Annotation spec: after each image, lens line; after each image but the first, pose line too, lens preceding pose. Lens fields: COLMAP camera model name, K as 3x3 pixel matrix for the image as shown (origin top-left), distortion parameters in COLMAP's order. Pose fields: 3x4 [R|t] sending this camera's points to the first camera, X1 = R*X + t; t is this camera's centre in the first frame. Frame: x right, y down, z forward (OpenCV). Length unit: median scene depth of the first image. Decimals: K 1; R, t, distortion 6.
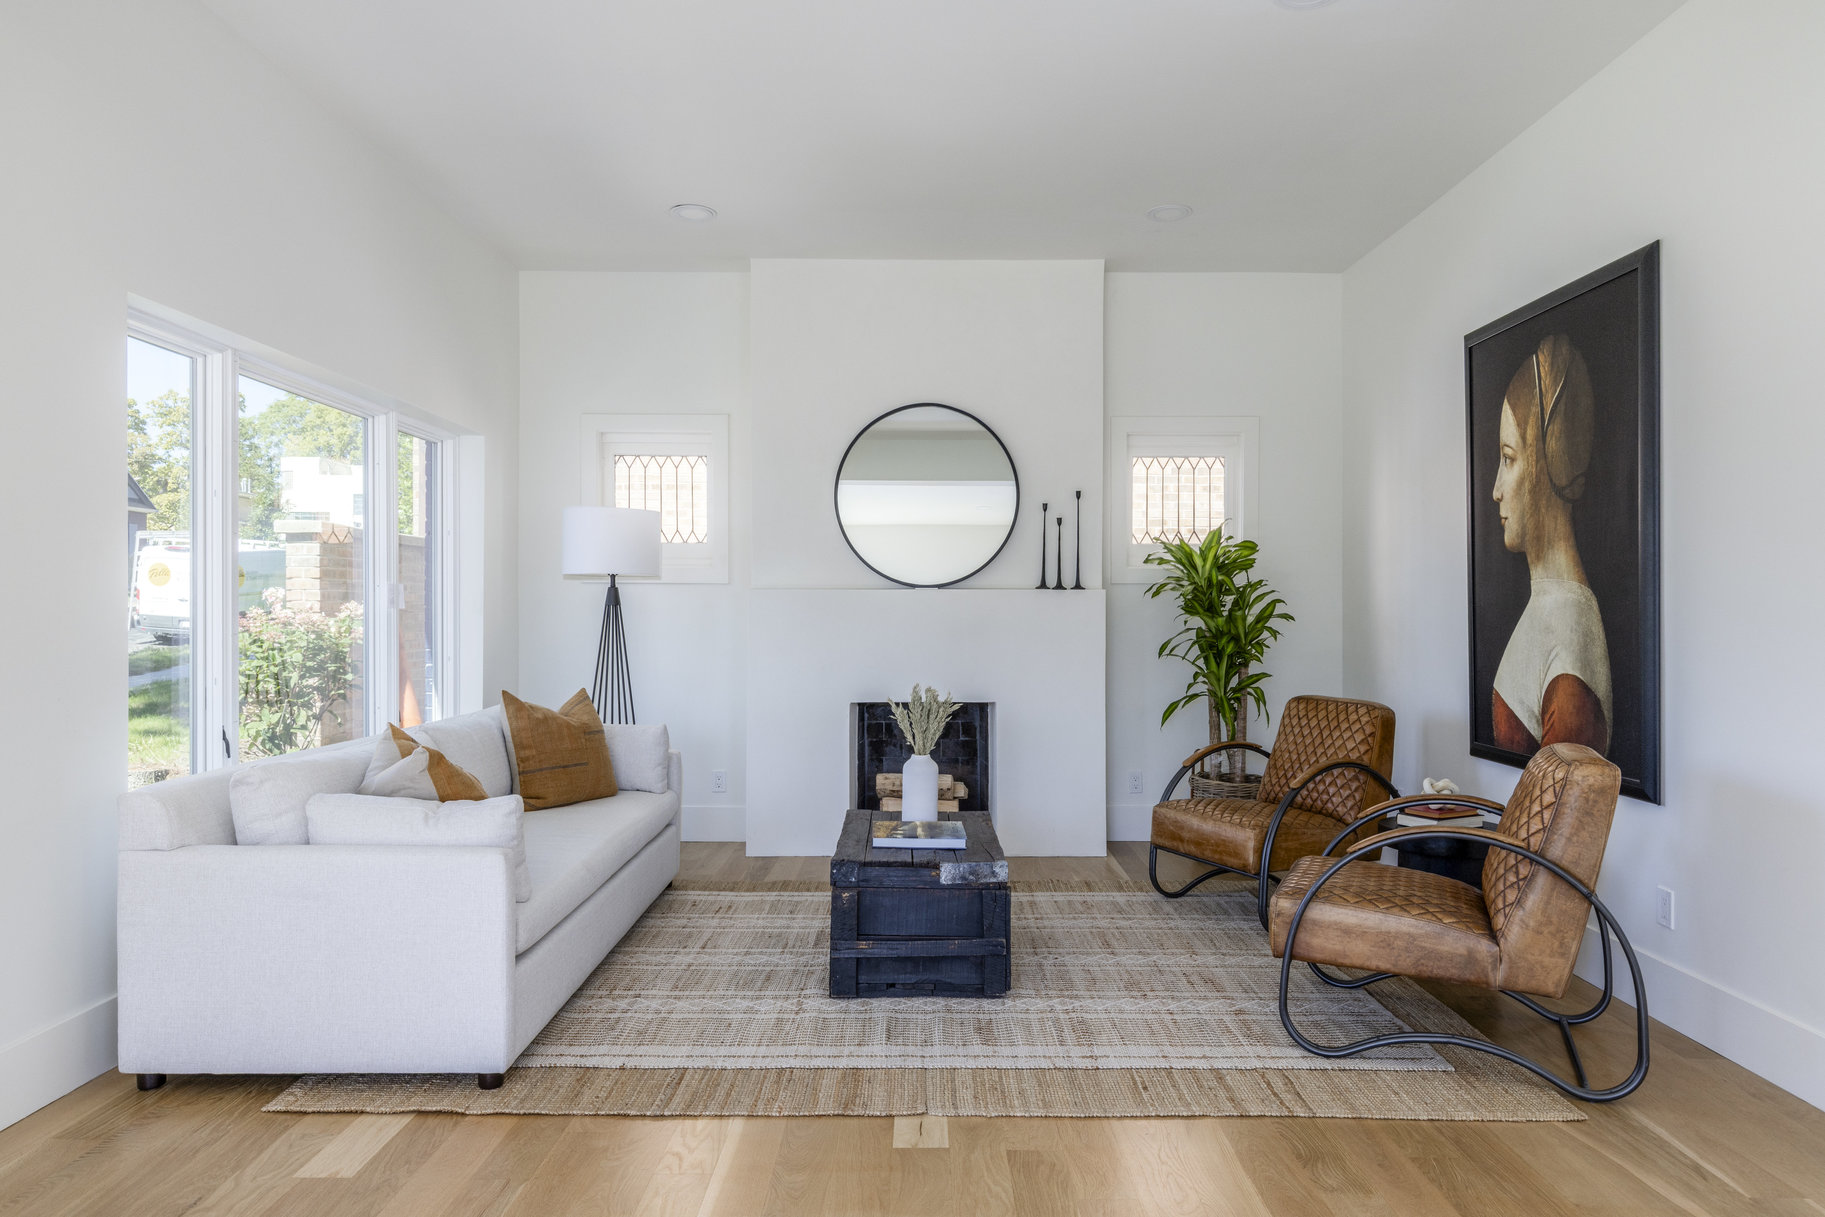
lens RADIAL K [[1110.4, 0, 916.4], [0, 1110.4, 608.5], [0, 0, 1]] dist [-0.002848, 0.000968]
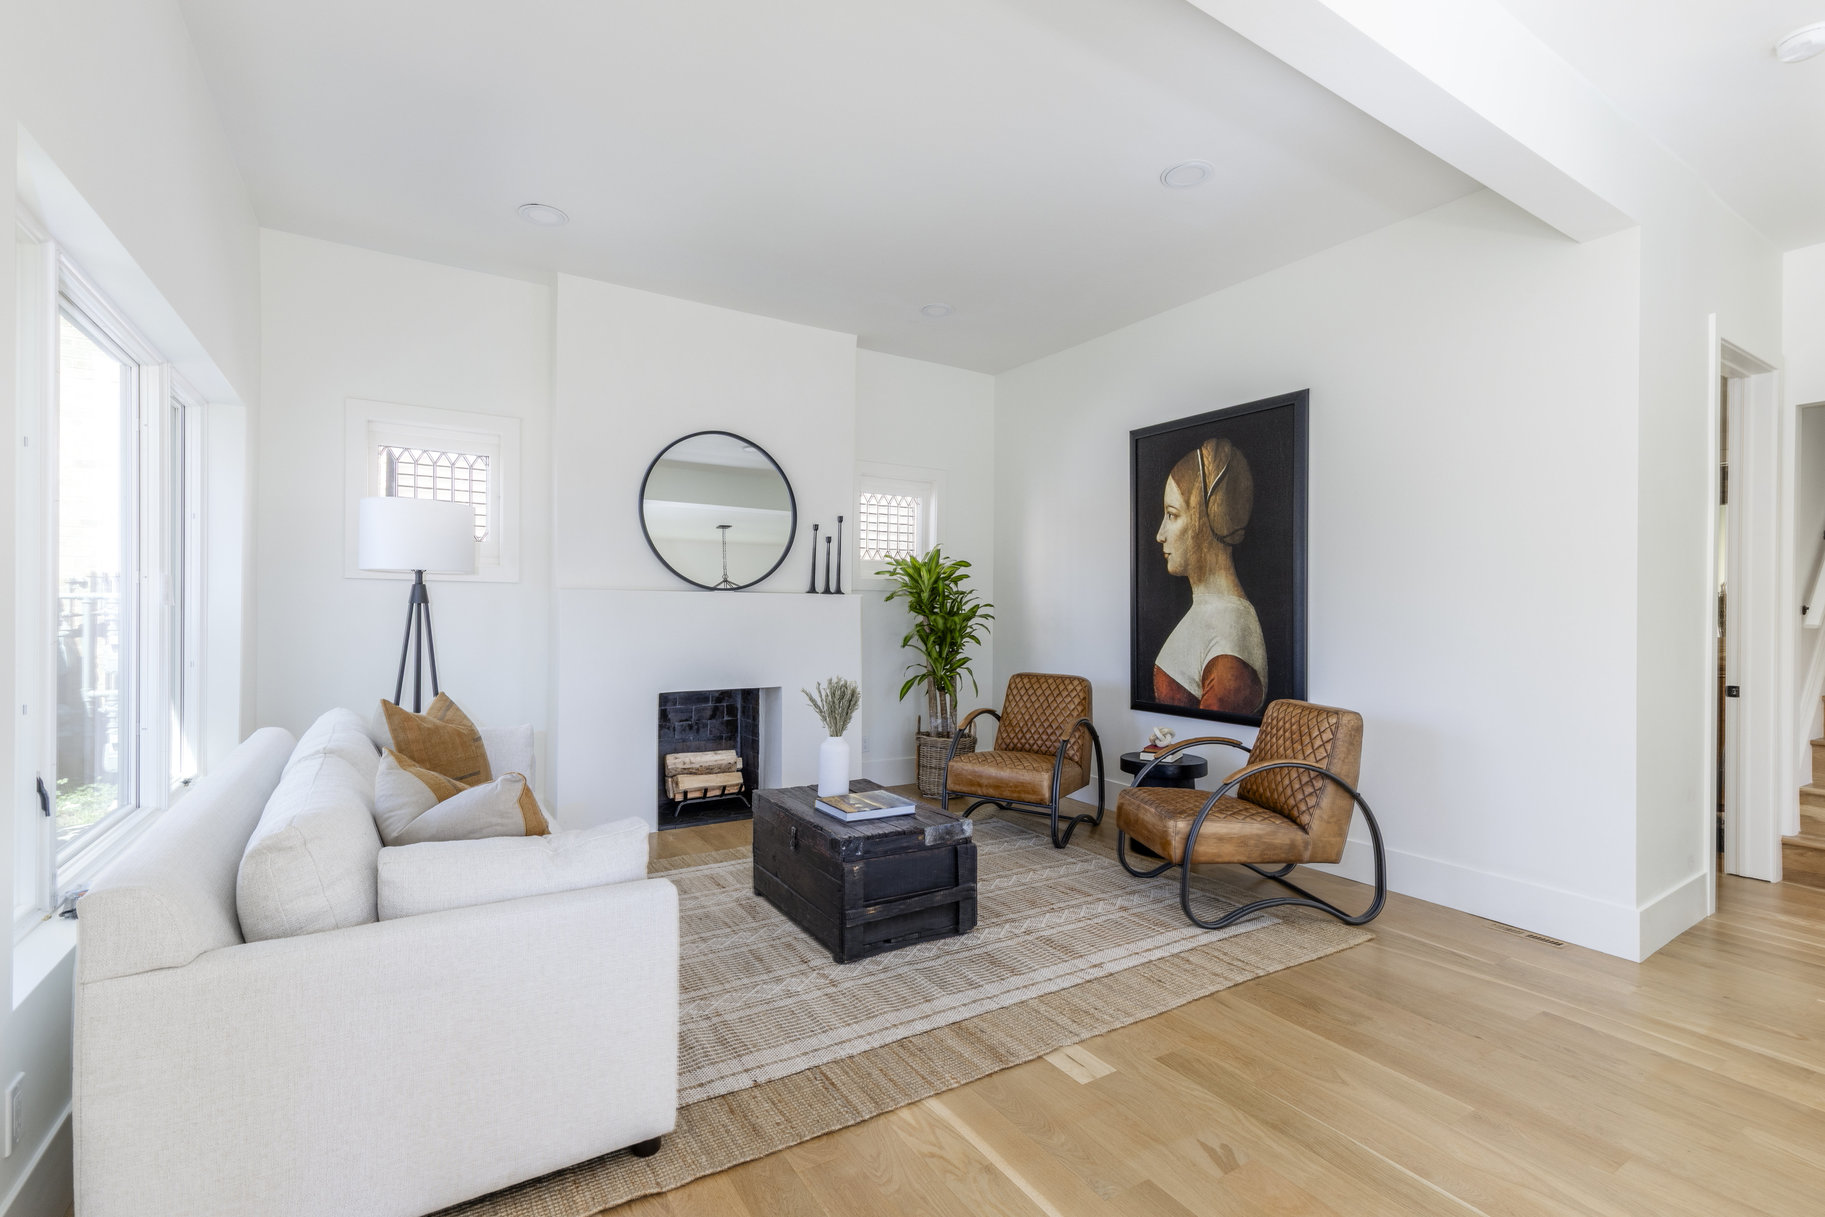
lens RADIAL K [[824.9, 0, 917.4], [0, 824.9, 605.0], [0, 0, 1]] dist [0.011944, -0.003689]
pose [[0.847459, 0.009465, 0.530776, -0.424102], [-0.009148, 0.999953, -0.003226, -0.003869], [-0.530781, -0.002122, 0.847506, 0.247916]]
